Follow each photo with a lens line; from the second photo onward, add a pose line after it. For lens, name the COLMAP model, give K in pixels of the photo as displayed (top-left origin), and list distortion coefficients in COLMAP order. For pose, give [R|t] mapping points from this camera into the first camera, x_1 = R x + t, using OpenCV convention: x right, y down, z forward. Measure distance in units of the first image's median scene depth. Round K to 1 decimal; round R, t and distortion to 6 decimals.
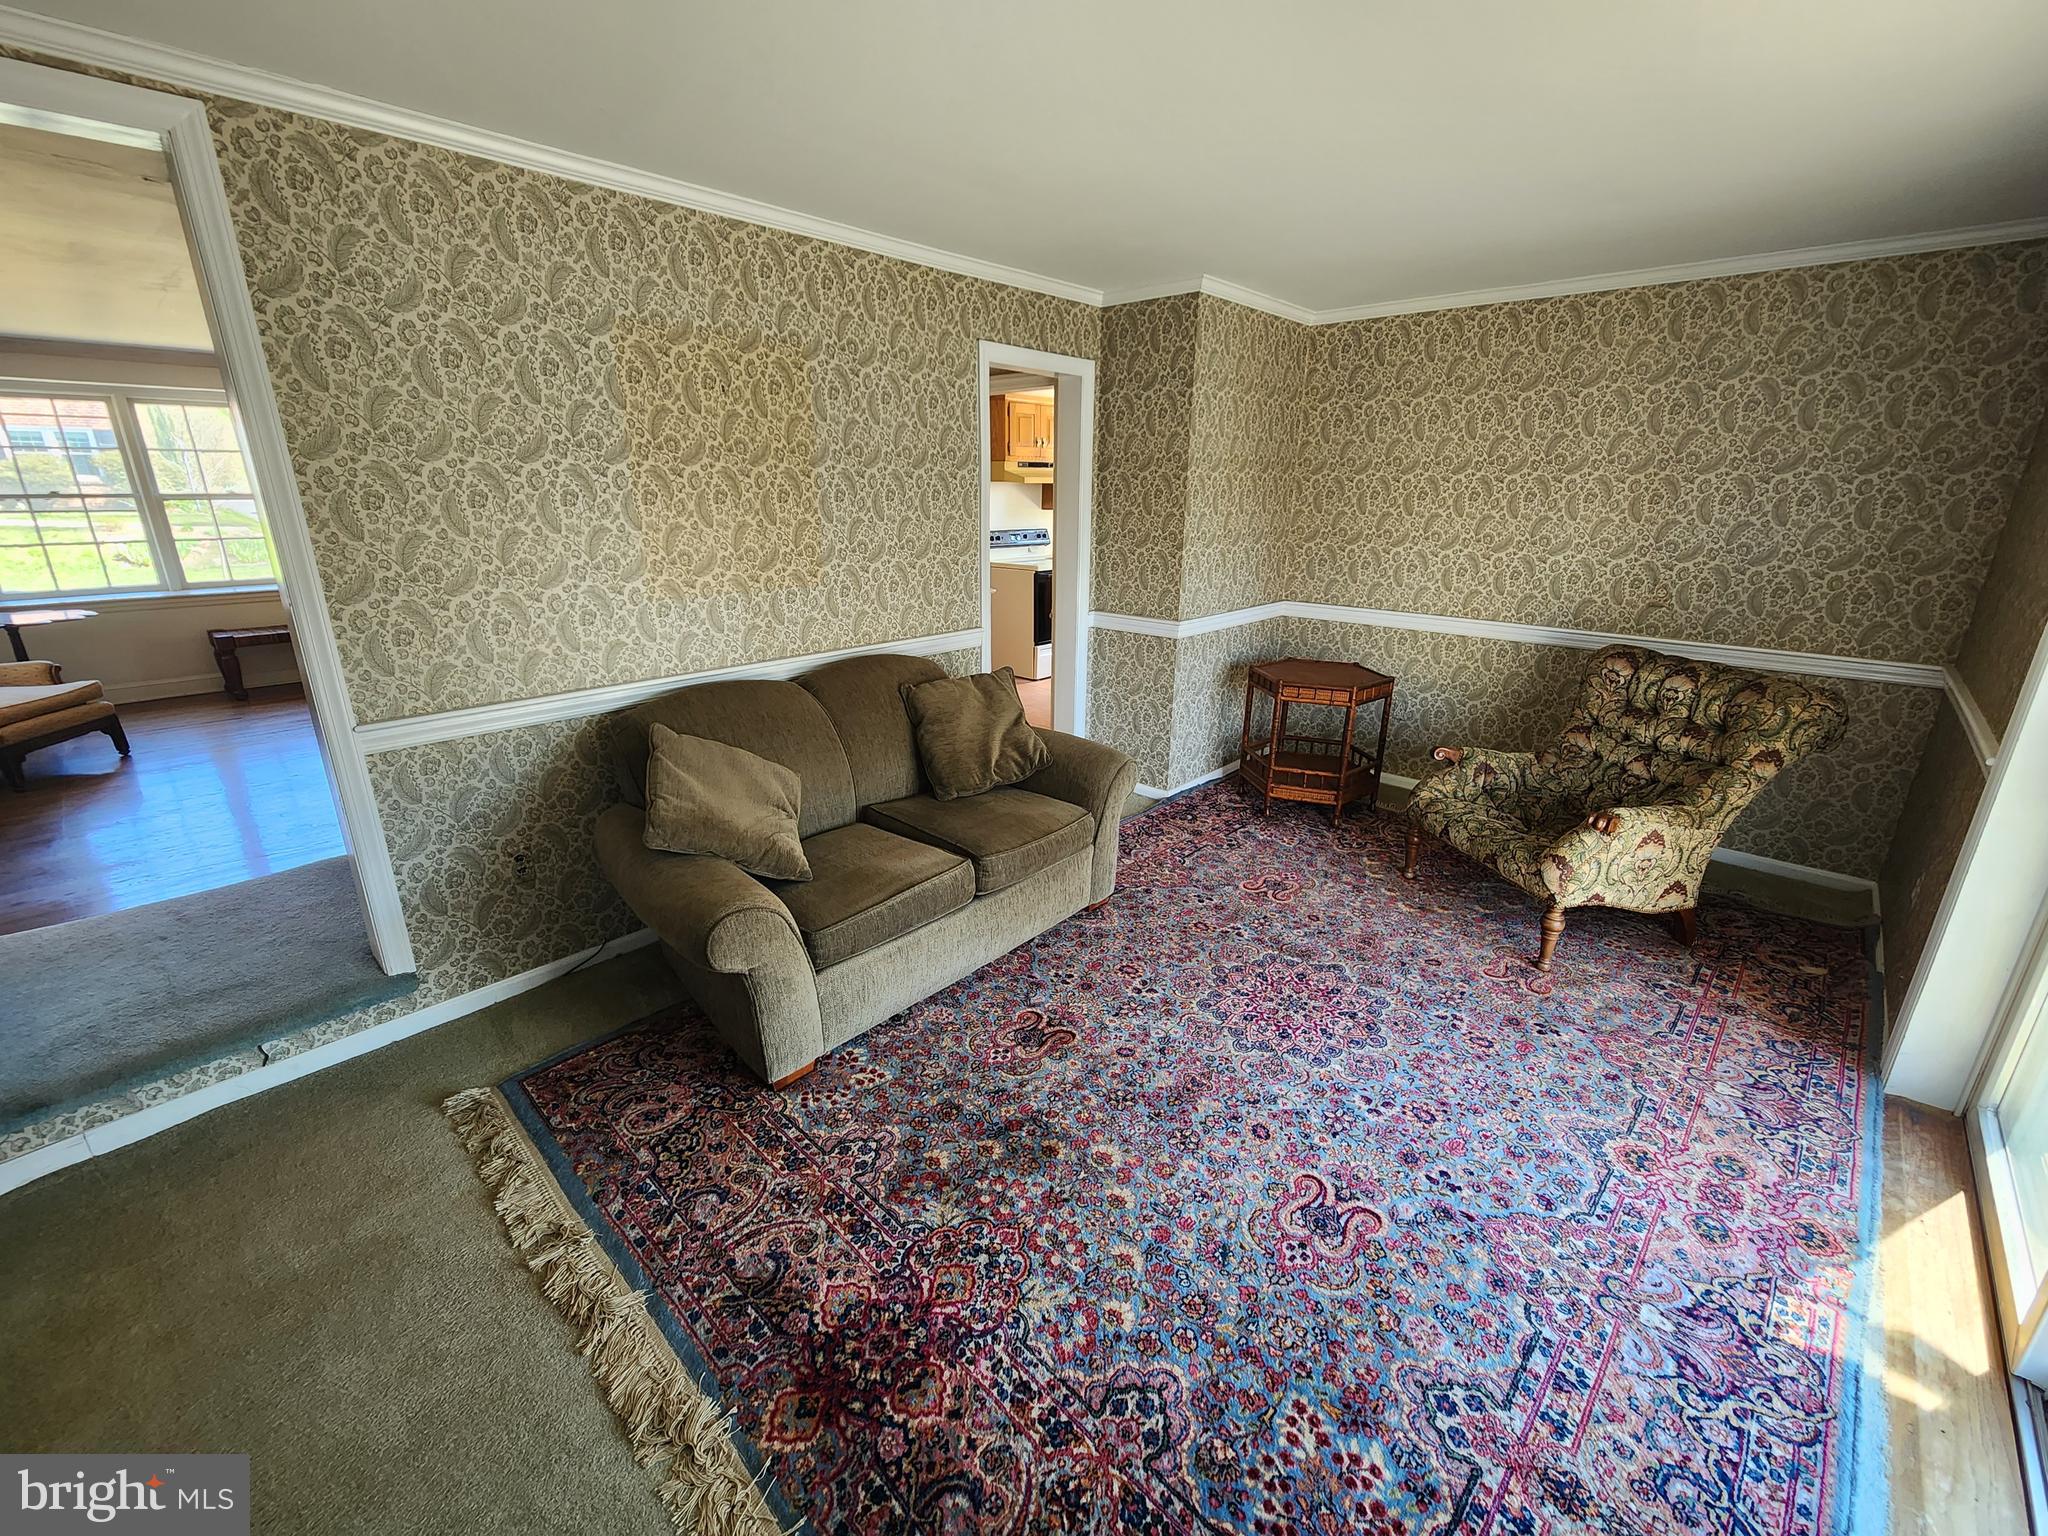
lens RADIAL K [[845.1, 0, 1029.1], [0, 845.1, 762.7], [0, 0, 1]] dist [0.002768, -0.001713]
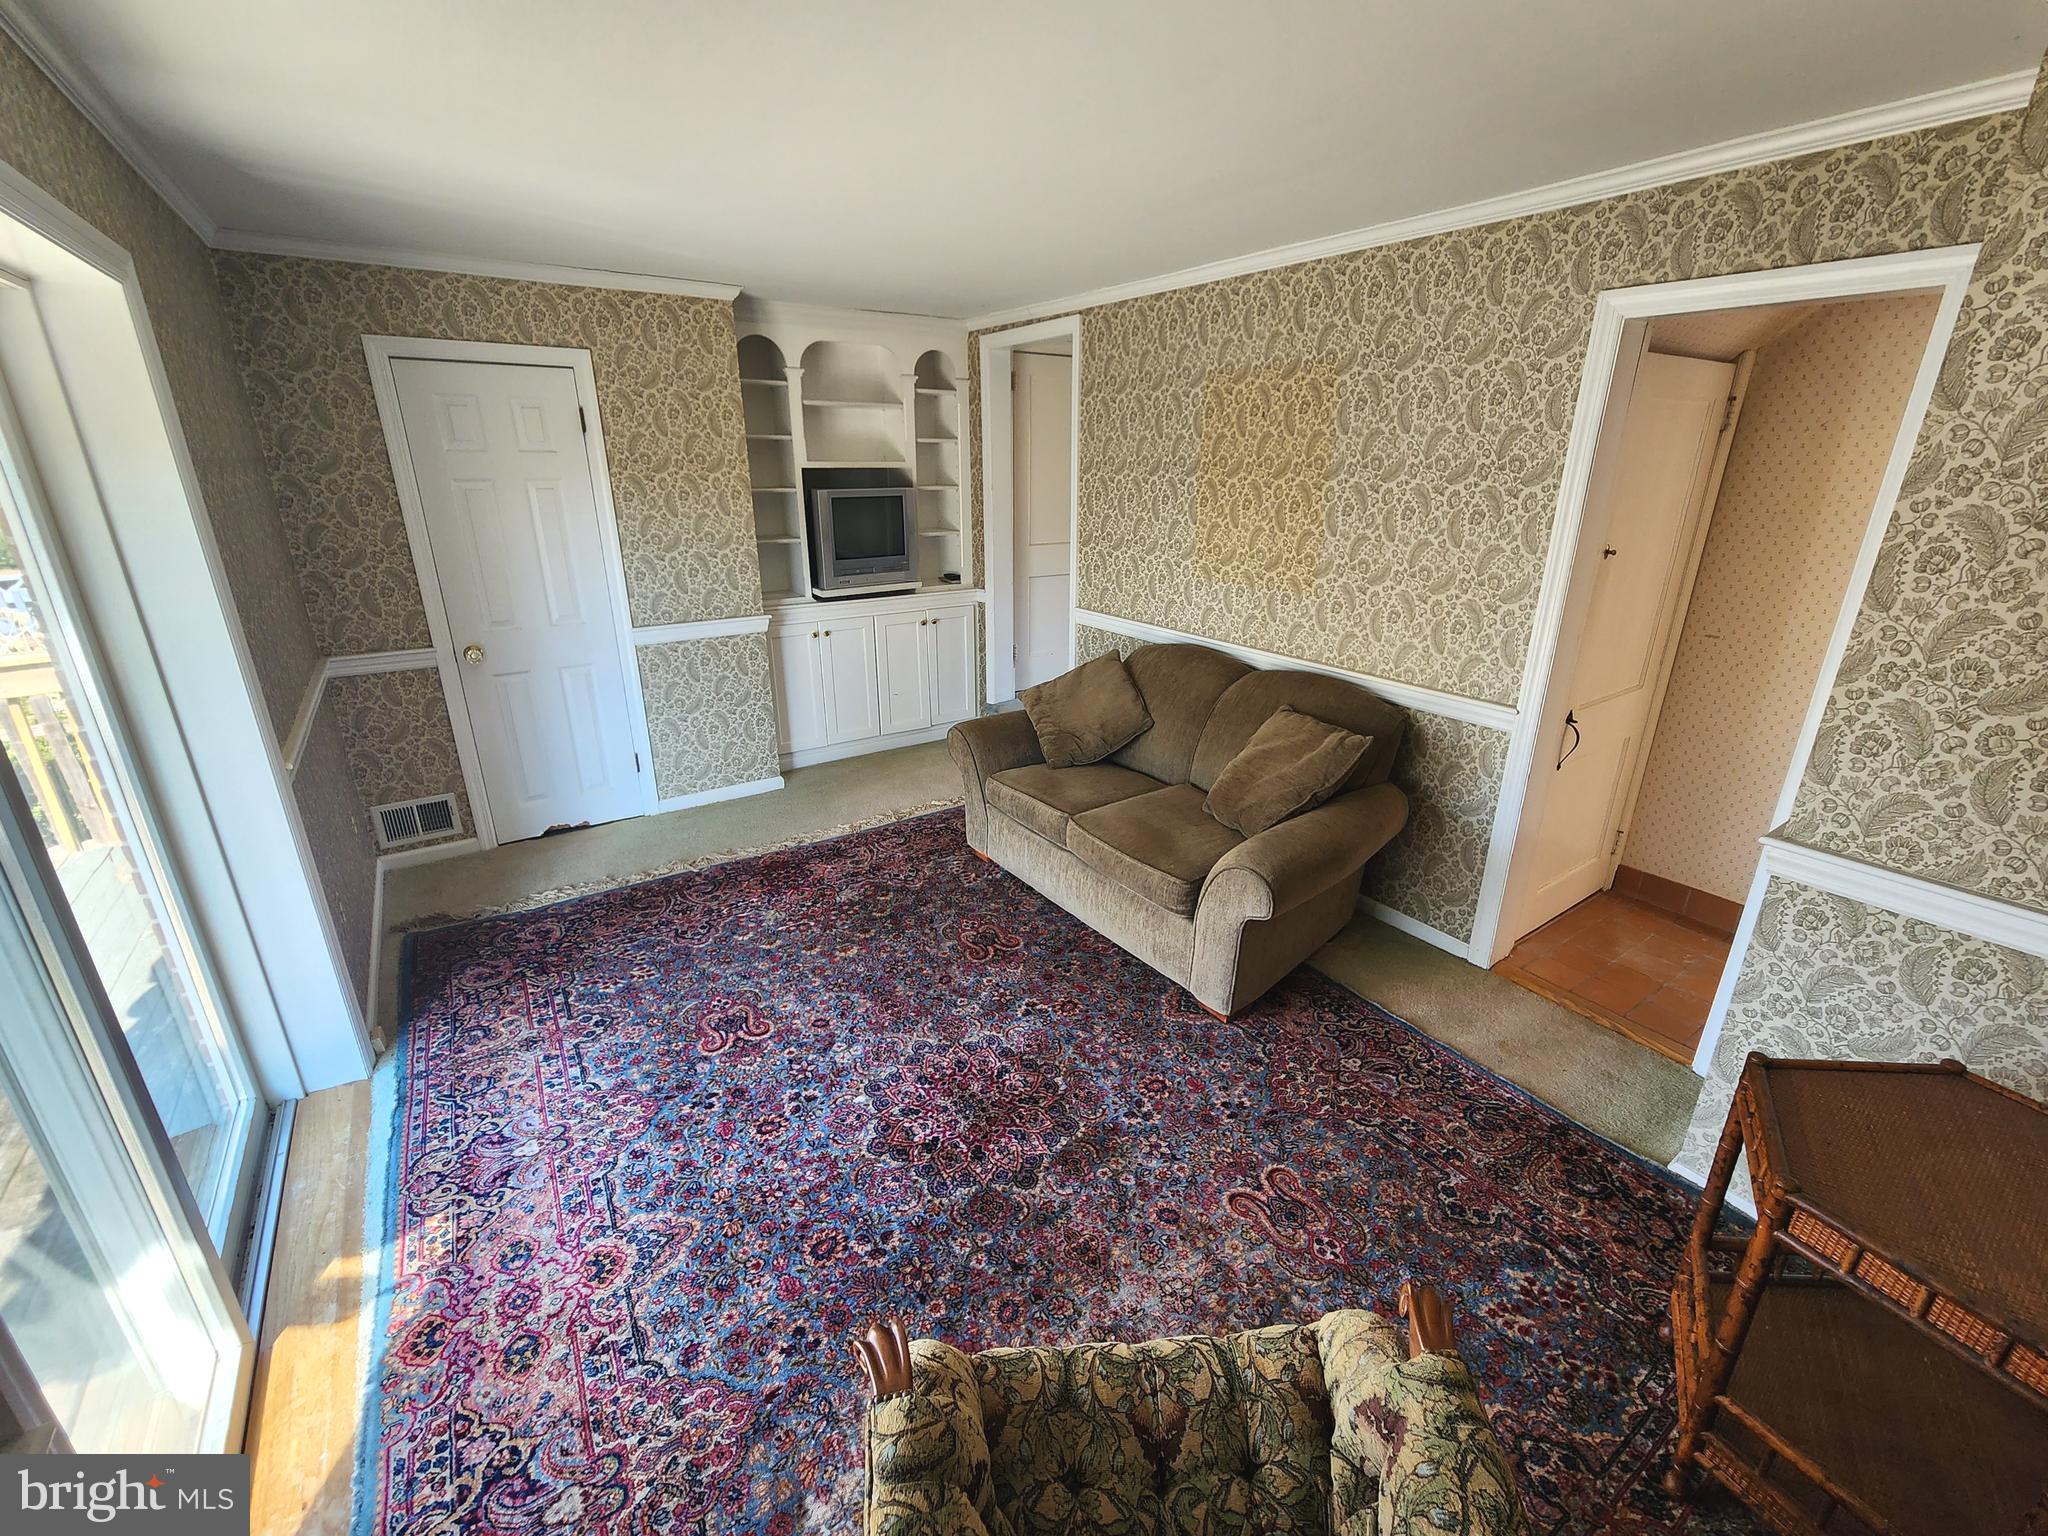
lens RADIAL K [[845.1, 0, 1034.9], [0, 845.1, 762.7], [0, 0, 1]] dist [0.002768, -0.001713]
pose [[-0.209985, 0.326874, -0.921444, 1.273062], [-0.311957, 0.870795, 0.379998, -0.486249], [0.926601, 0.367244, -0.080883, 1.296166]]
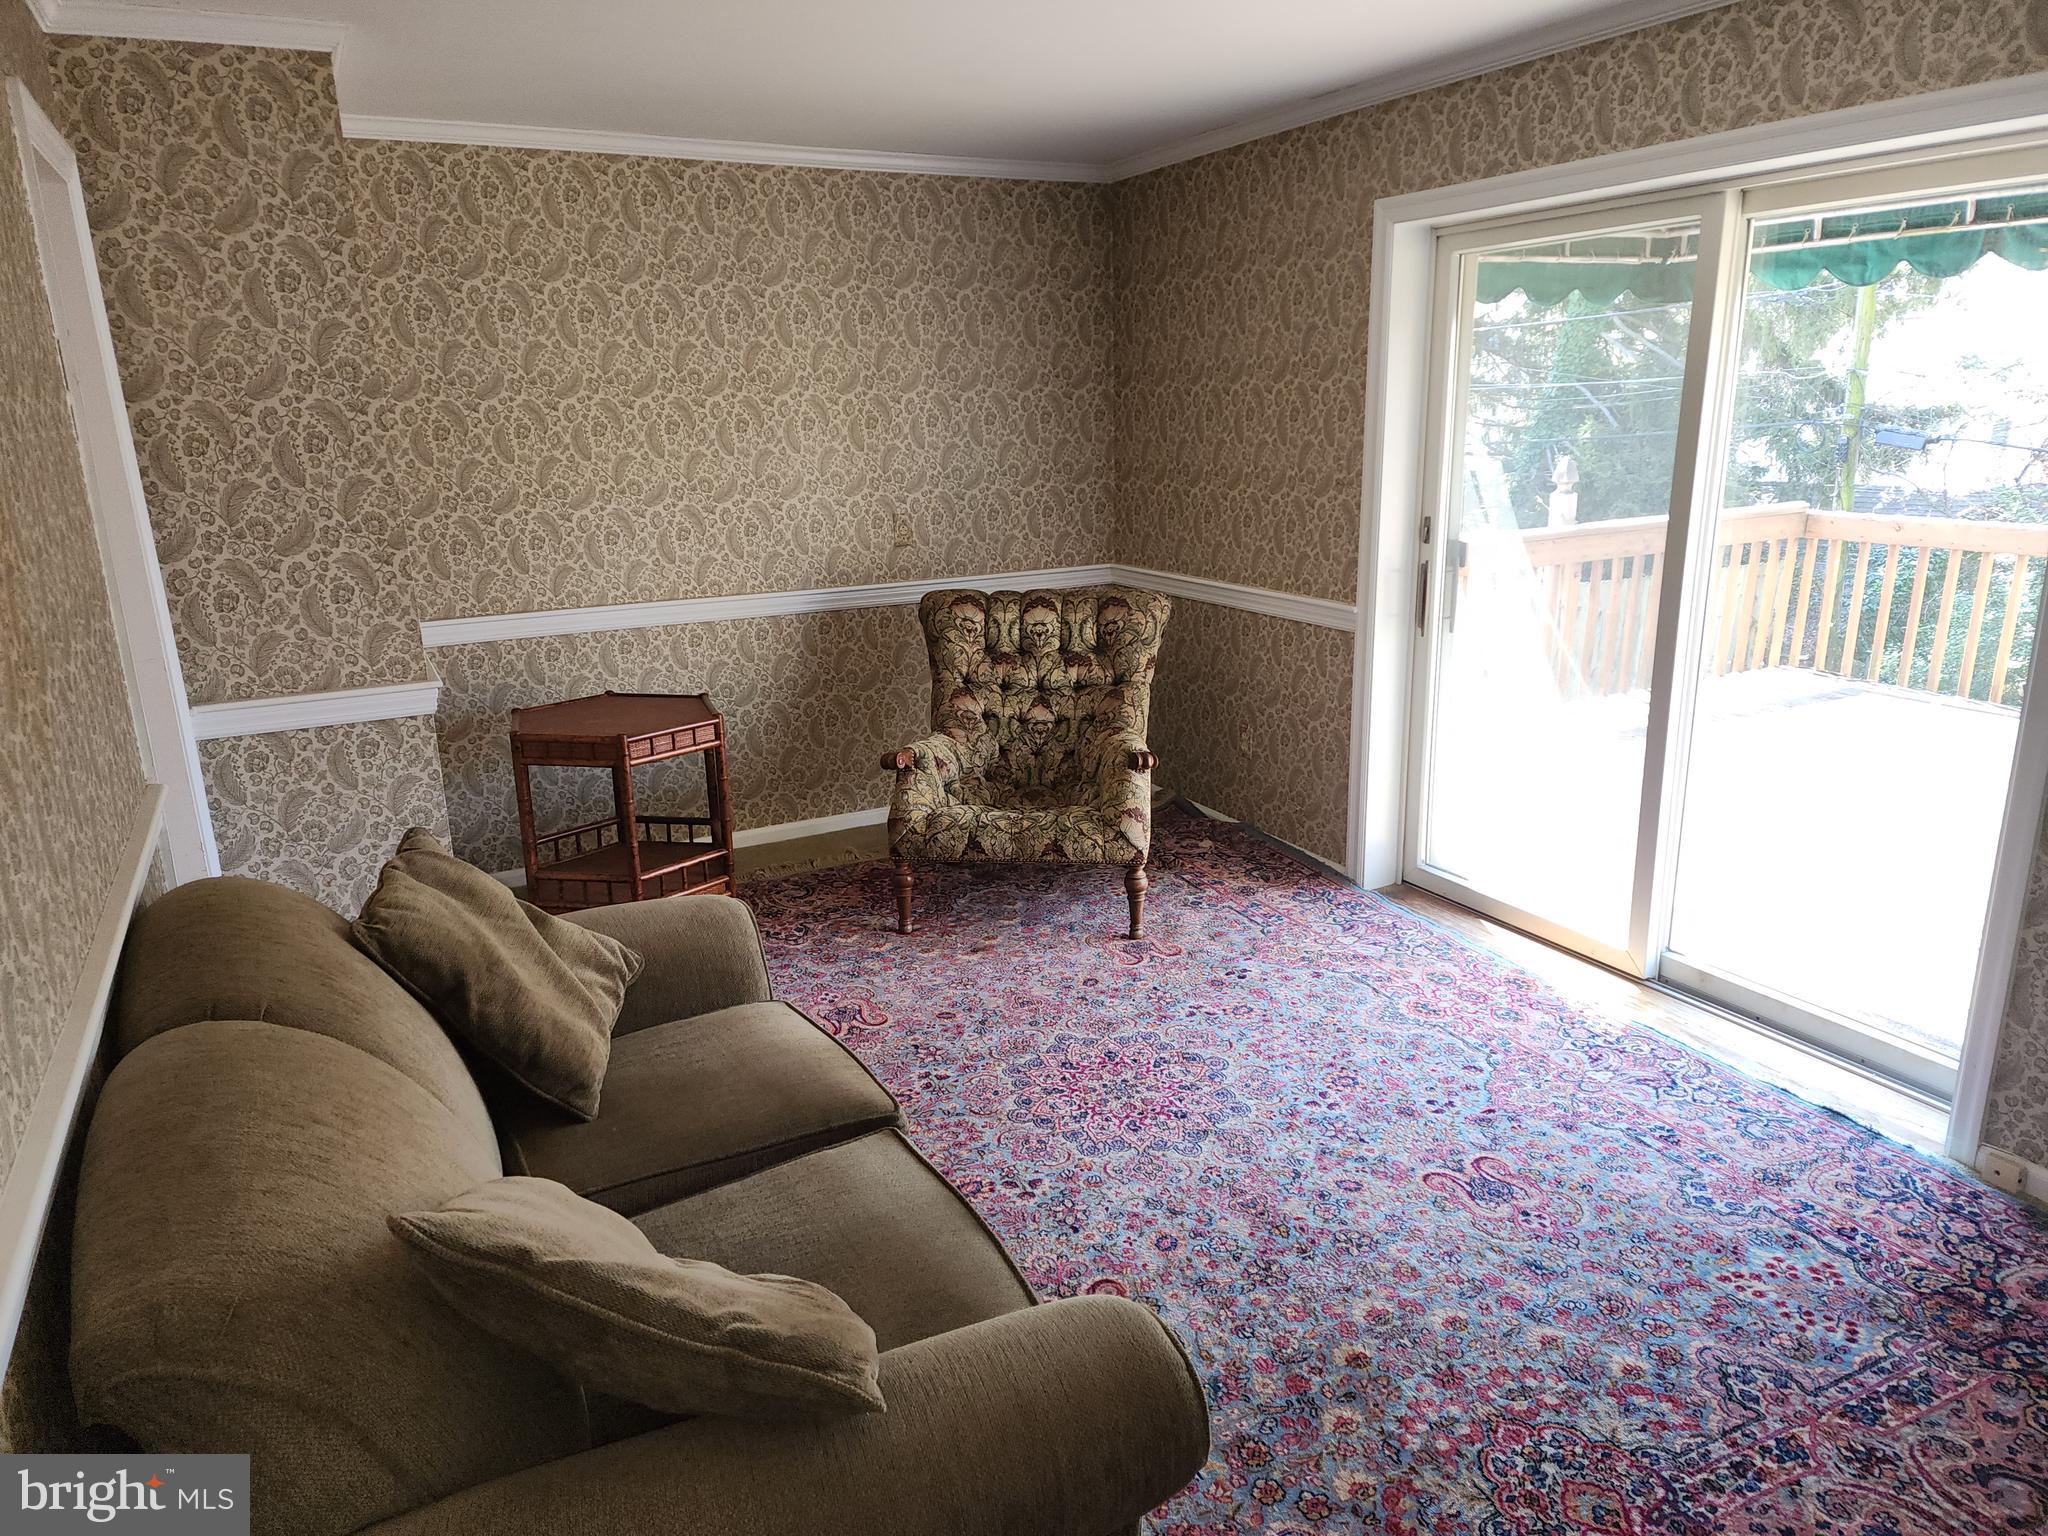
lens RADIAL K [[1356.2, 0, 1034.1], [0, 1356.2, 784.9], [0, 0, 1]] dist [0.087211, -0.076811]
pose [[0.332438, -0.273772, 0.902515, -0.952534], [0.321178, 0.932605, 0.164595, -0.250404], [-0.886752, 0.235151, 0.397963, 0.674108]]
